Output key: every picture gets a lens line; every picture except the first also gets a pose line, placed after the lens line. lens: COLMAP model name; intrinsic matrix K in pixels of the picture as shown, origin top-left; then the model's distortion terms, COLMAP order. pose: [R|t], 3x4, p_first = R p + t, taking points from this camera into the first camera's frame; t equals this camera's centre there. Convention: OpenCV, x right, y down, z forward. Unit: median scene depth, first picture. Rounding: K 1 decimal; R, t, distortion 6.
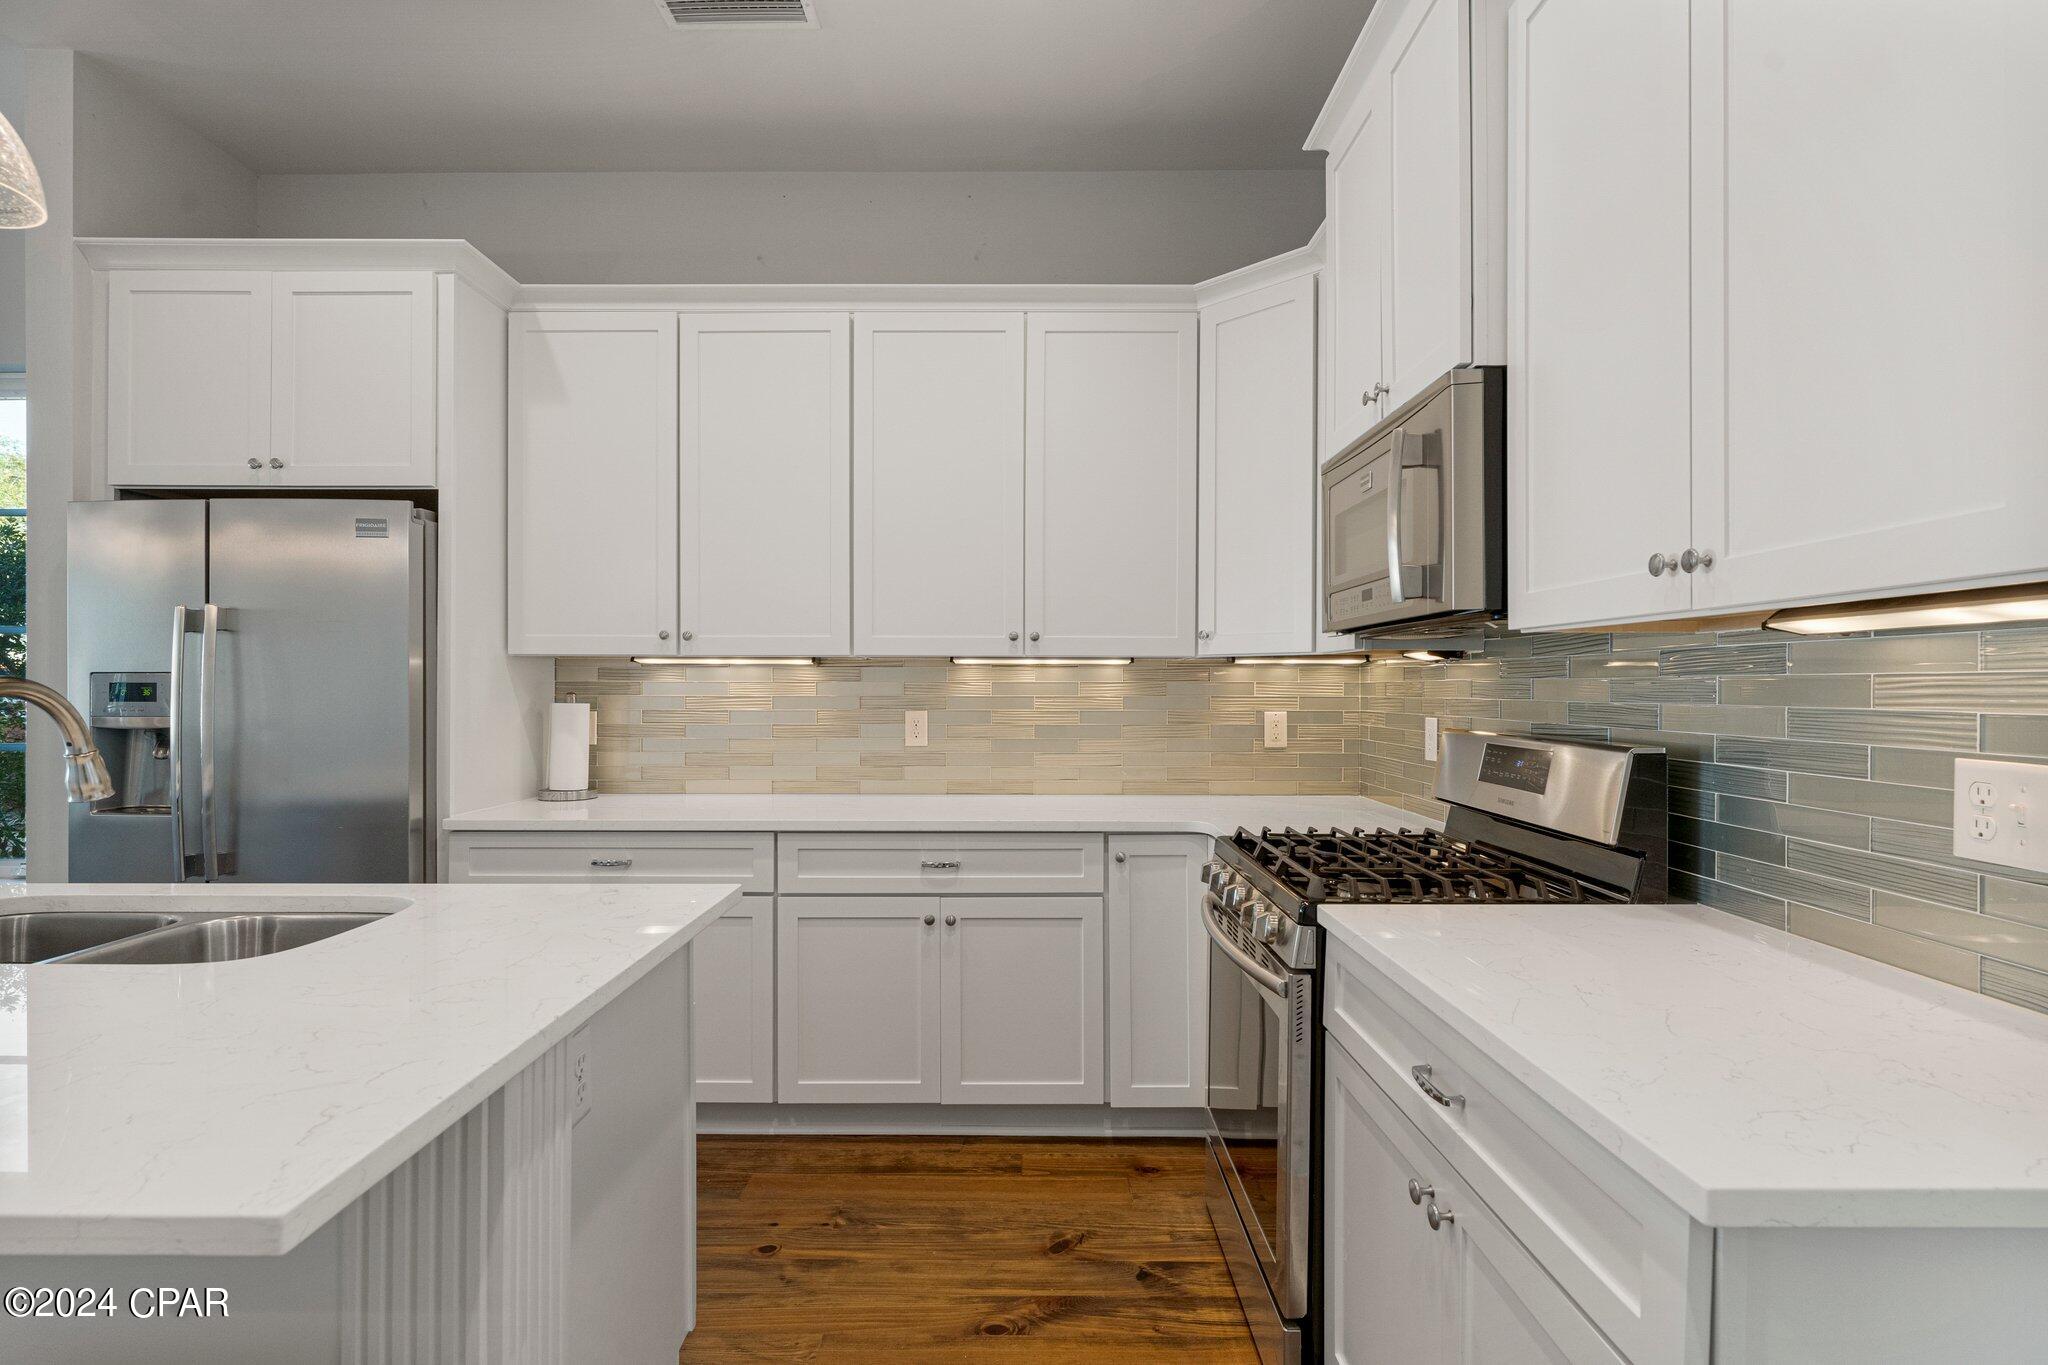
lens RADIAL K [[983.1, 0, 1024.1], [0, 983.1, 684.1], [0, 0, 1]] dist [-0.002022, 0.000521]
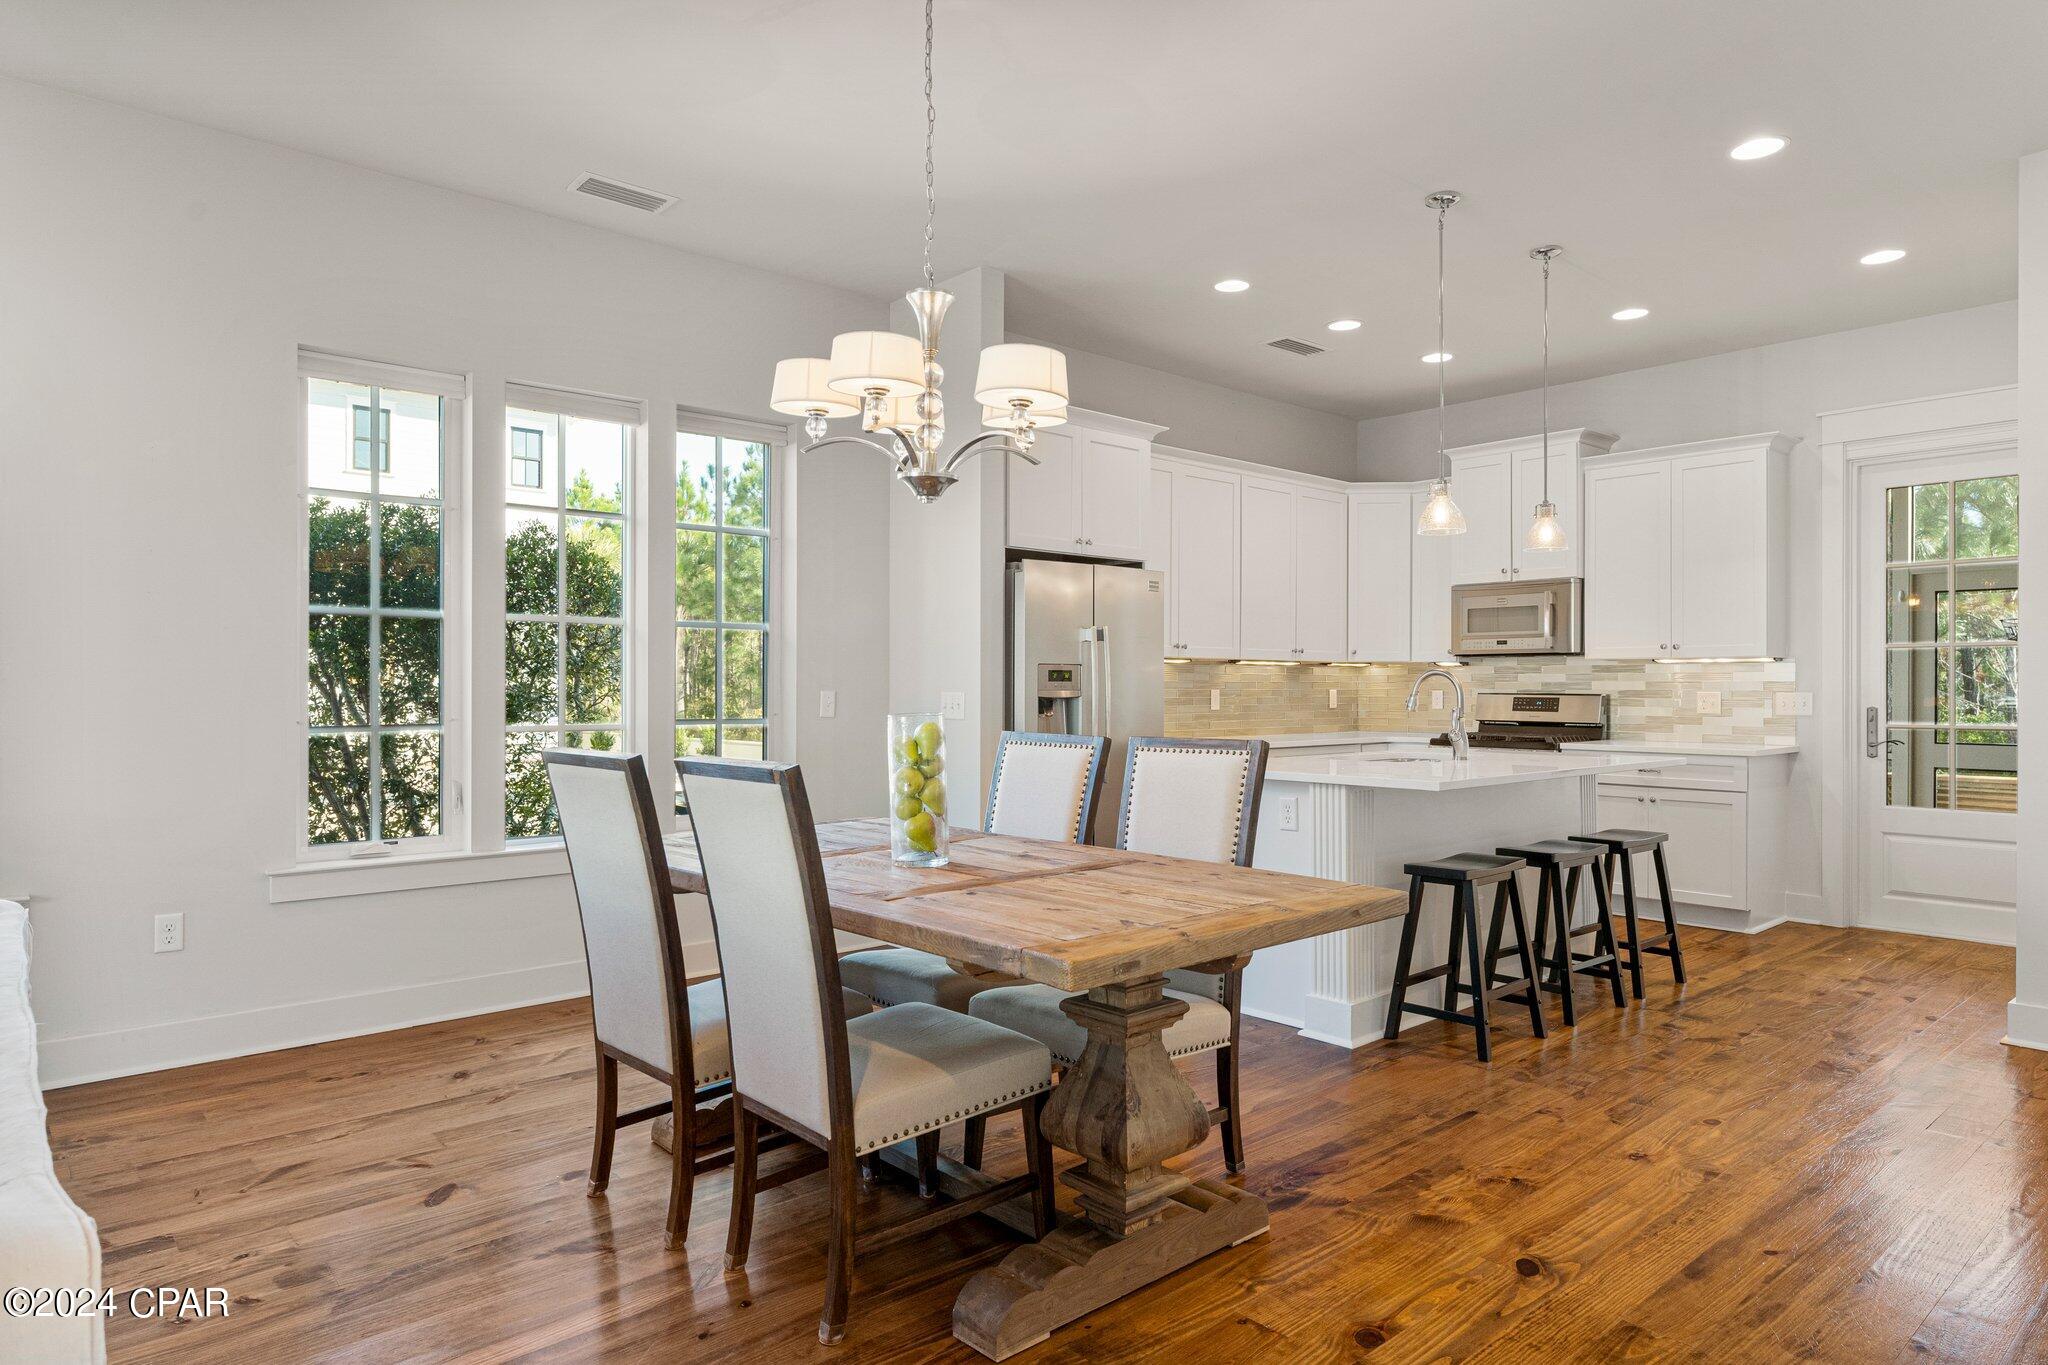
lens RADIAL K [[1201.9, 0, 1024.3], [0, 1201.9, 686.0], [0, 0, 1]] dist [-0.003823, -0.000115]
pose [[0.750518, 0.001139, 0.660849, -2.217647], [-0.003619, 0.999991, 0.002387, 0.020137], [-0.660840, -0.004184, 0.750515, -0.489010]]
